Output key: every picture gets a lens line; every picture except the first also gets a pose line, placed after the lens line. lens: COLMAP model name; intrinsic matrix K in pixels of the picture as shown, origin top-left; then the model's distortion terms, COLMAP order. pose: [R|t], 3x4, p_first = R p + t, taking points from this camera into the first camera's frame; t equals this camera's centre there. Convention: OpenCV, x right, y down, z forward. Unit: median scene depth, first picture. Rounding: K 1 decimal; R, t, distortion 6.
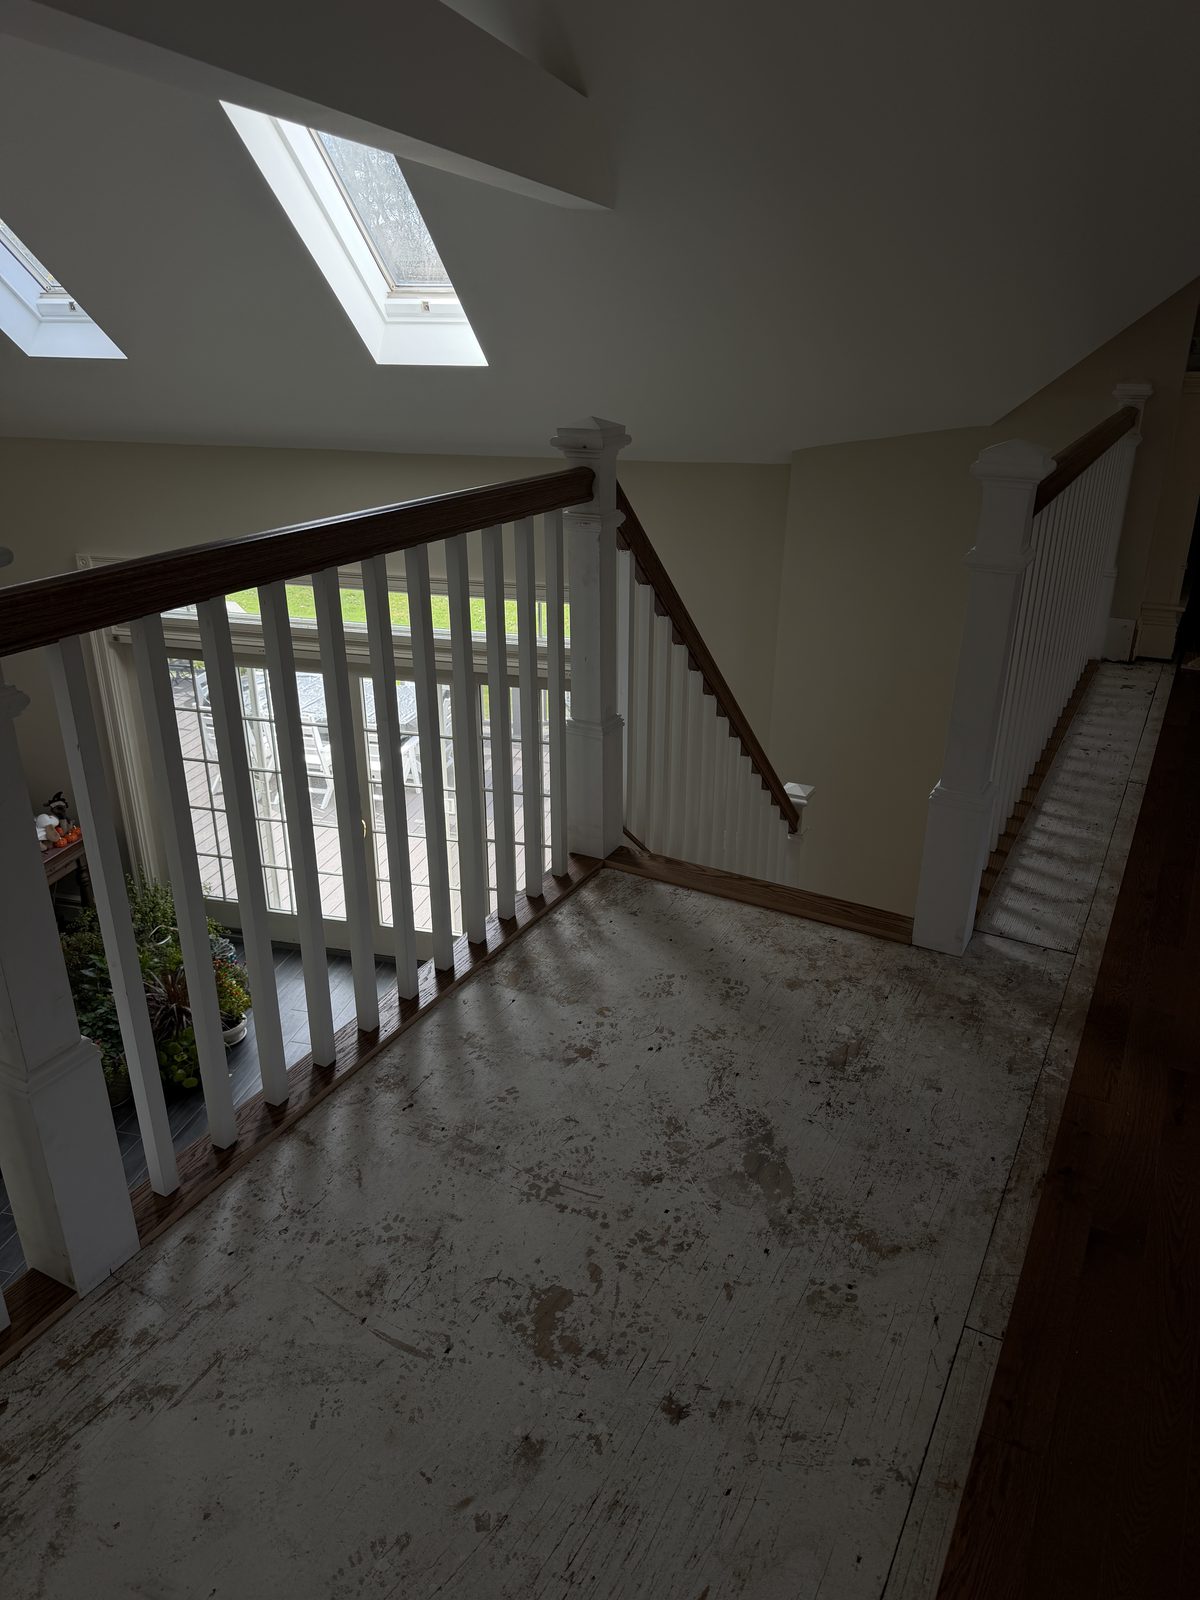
lens RADIAL K [[1119.0, 0, 596.8], [0, 1119.0, 810.8], [0, 0, 1]] dist [0.029127, -0.034173]
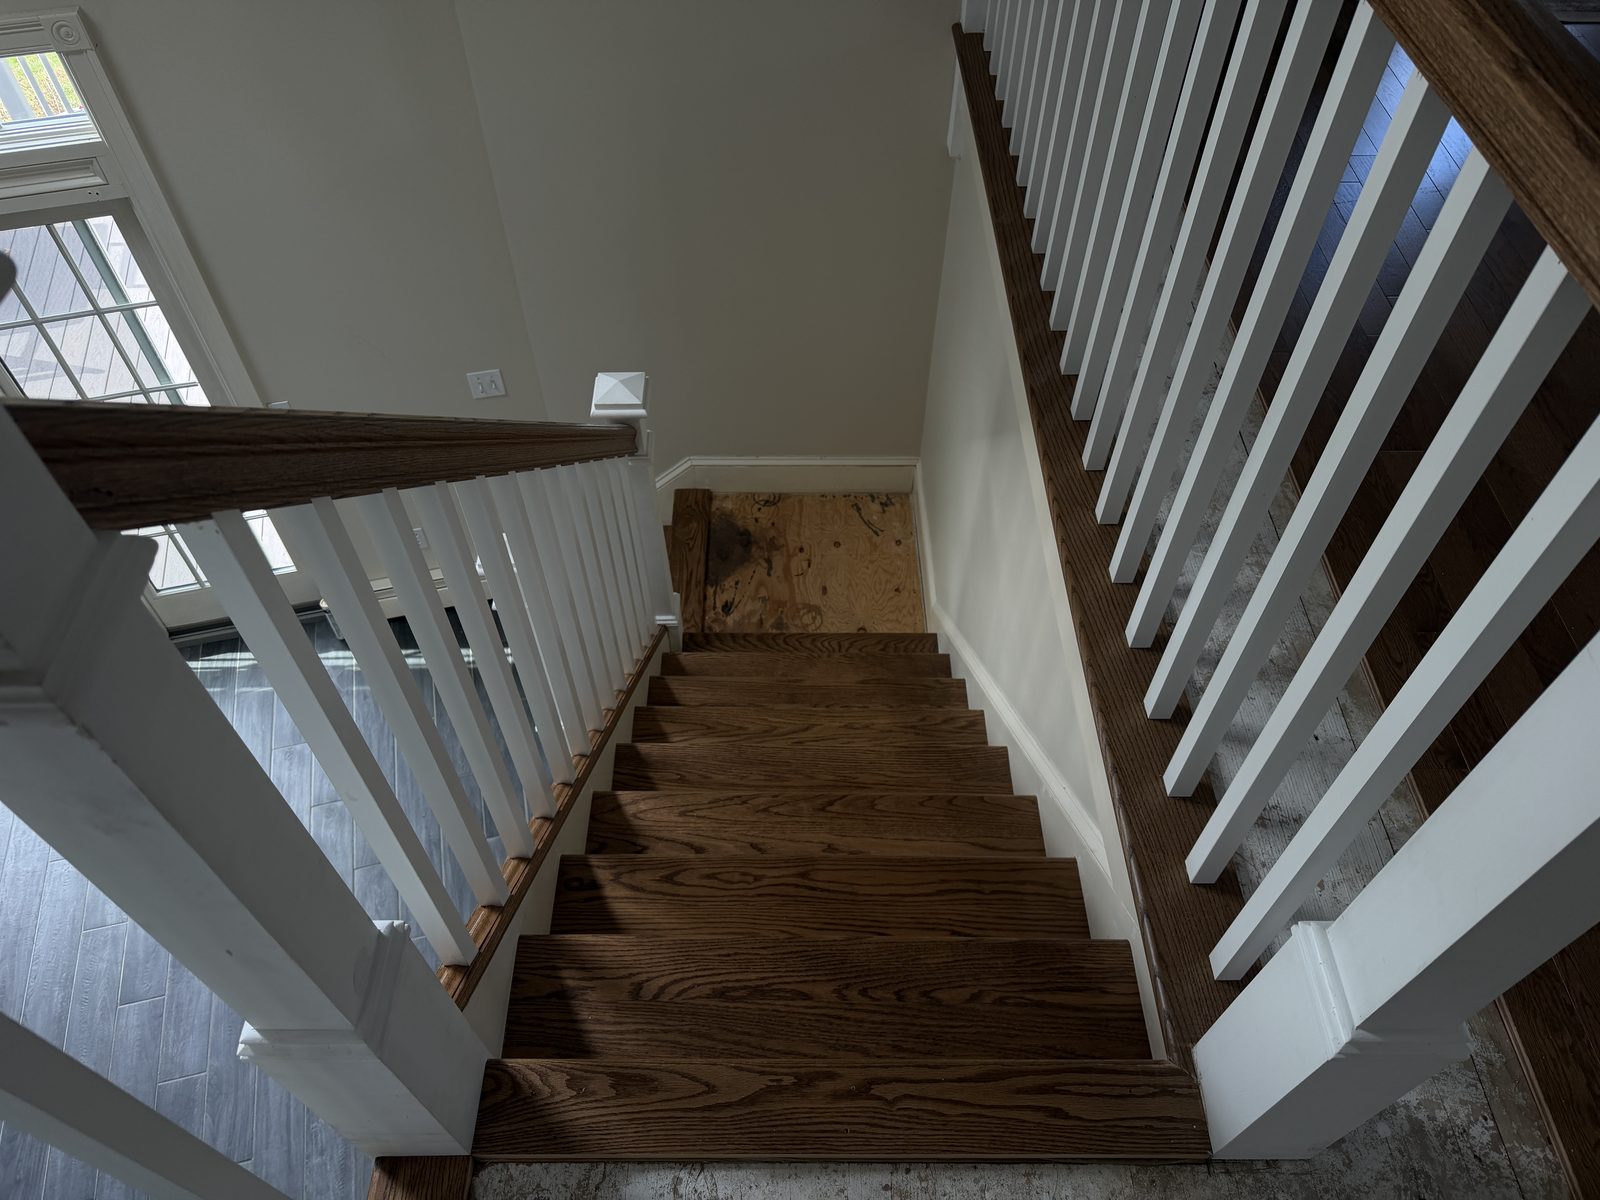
lens RADIAL K [[1100.0, 0, 788.9], [0, 1100.0, 608.4], [0, 0, 1]] dist [0.009683, -0.013491]
pose [[0.876806, -0.379818, 0.294872, 0.046377], [0.194680, 0.841137, 0.504567, -0.221389], [-0.439671, -0.385001, 0.811457, 0.496227]]
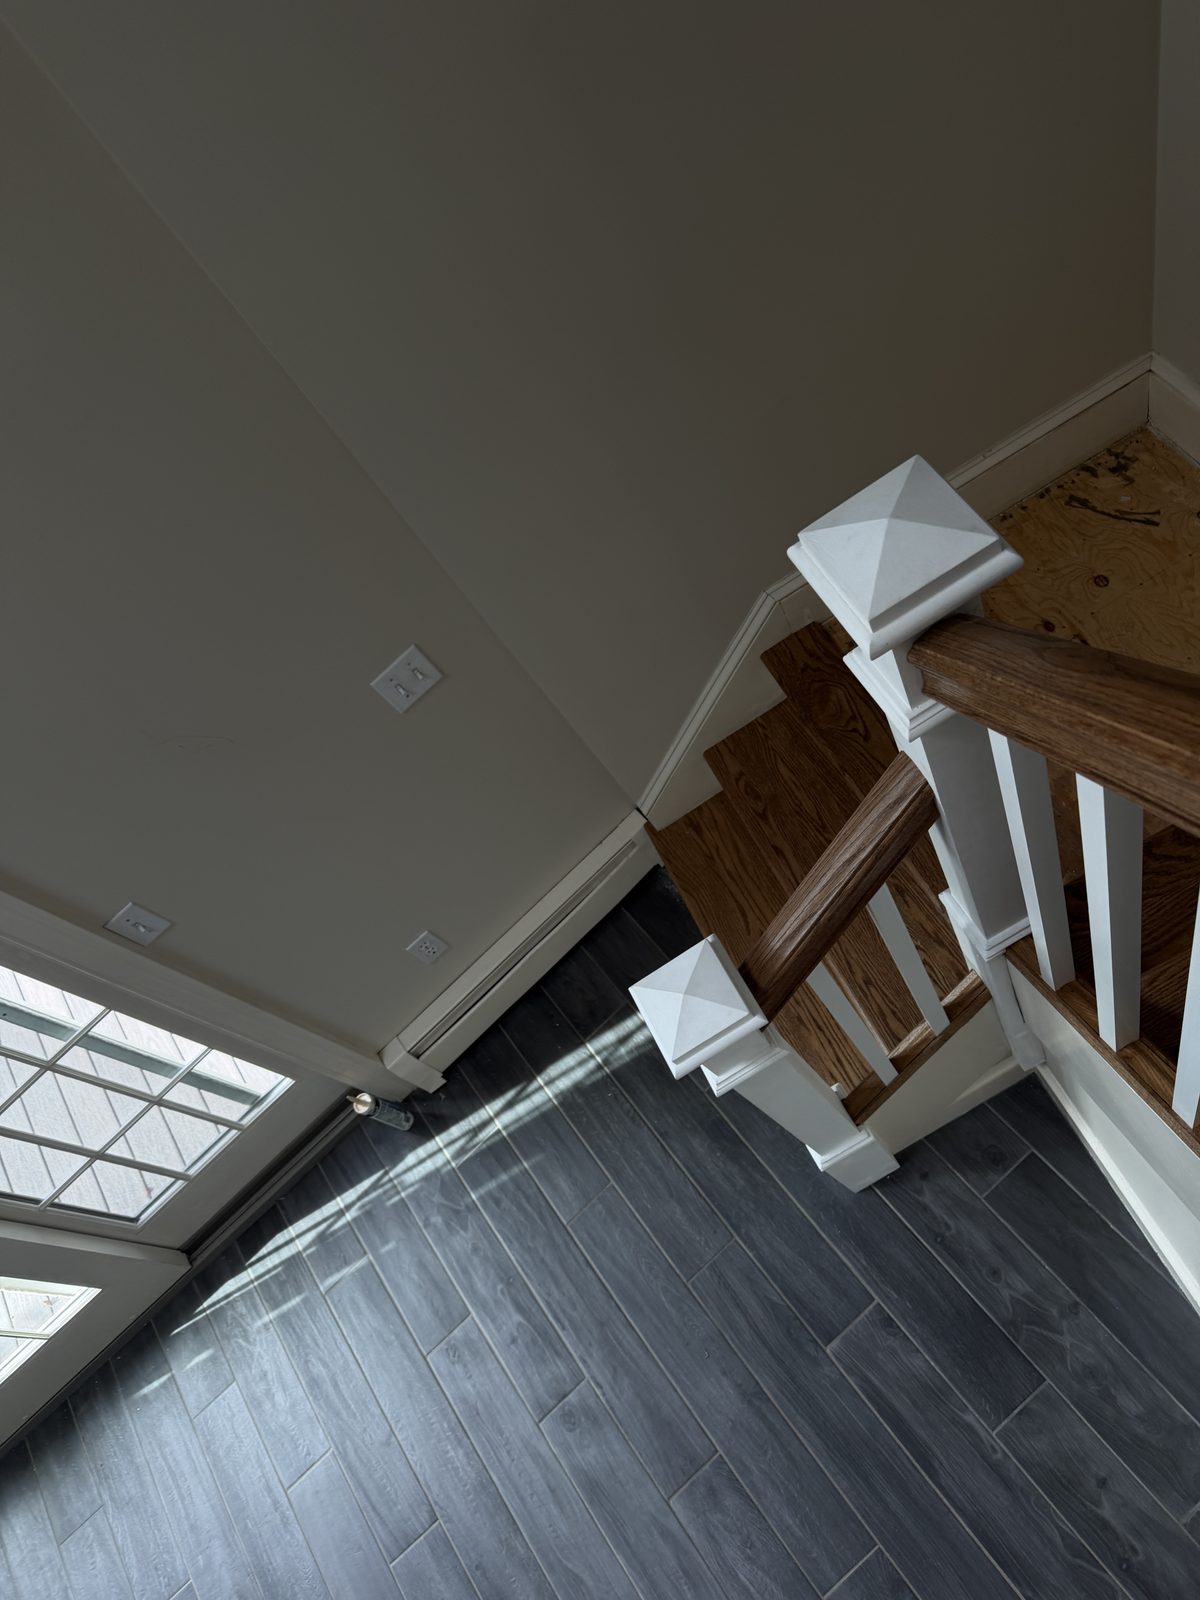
lens RADIAL K [[1100.0, 0, 600.0], [0, 1100.0, 800.0], [0, 0, 1]] dist [0.009683, -0.013491]
pose [[0.555818, -0.814944, 0.164109, 0.090451], [0.637546, 0.544568, 0.544960, -0.147944], [-0.533480, -0.198271, 0.822245, 0.963679]]
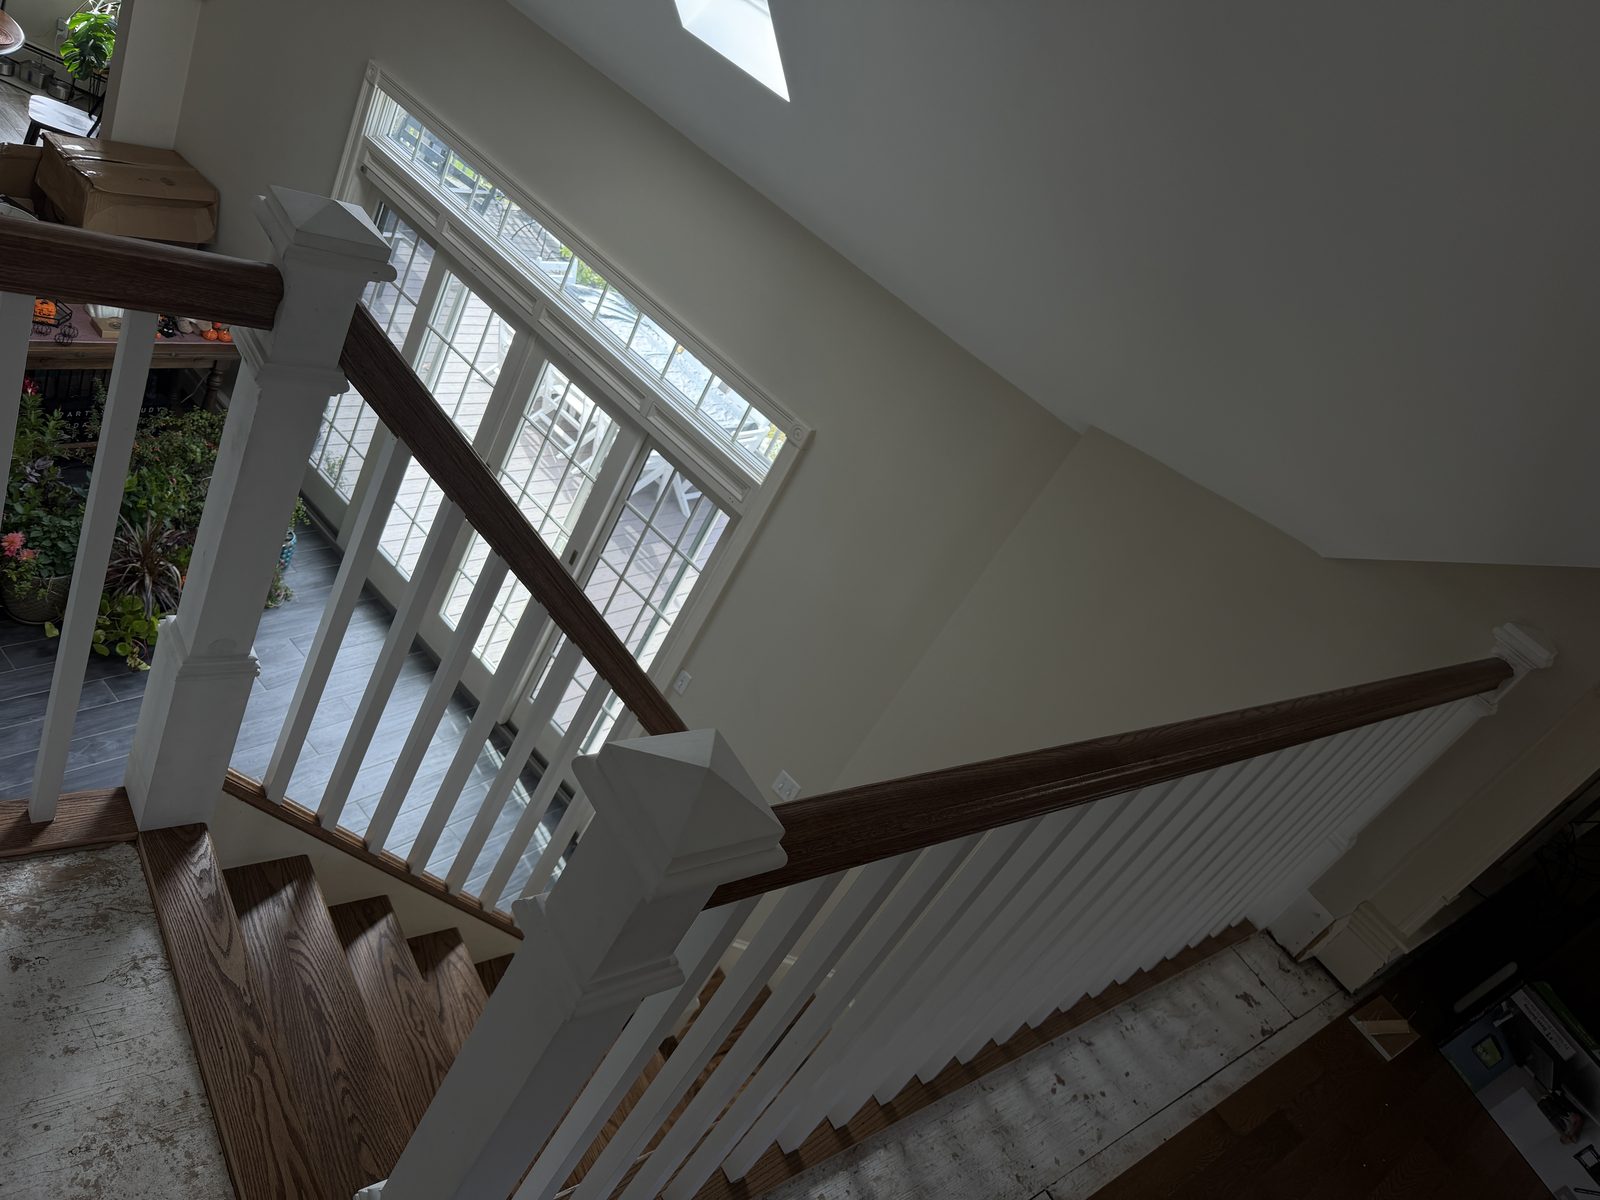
lens RADIAL K [[1119.0, 0, 794.1], [0, 1119.0, 606.2], [0, 0, 1]] dist [0.029127, -0.034173]
pose [[0.810845, 0.570716, -0.129666, 0.220407], [-0.562185, 0.821117, 0.098561, -0.231835], [0.162722, -0.007021, 0.986647, 0.317396]]
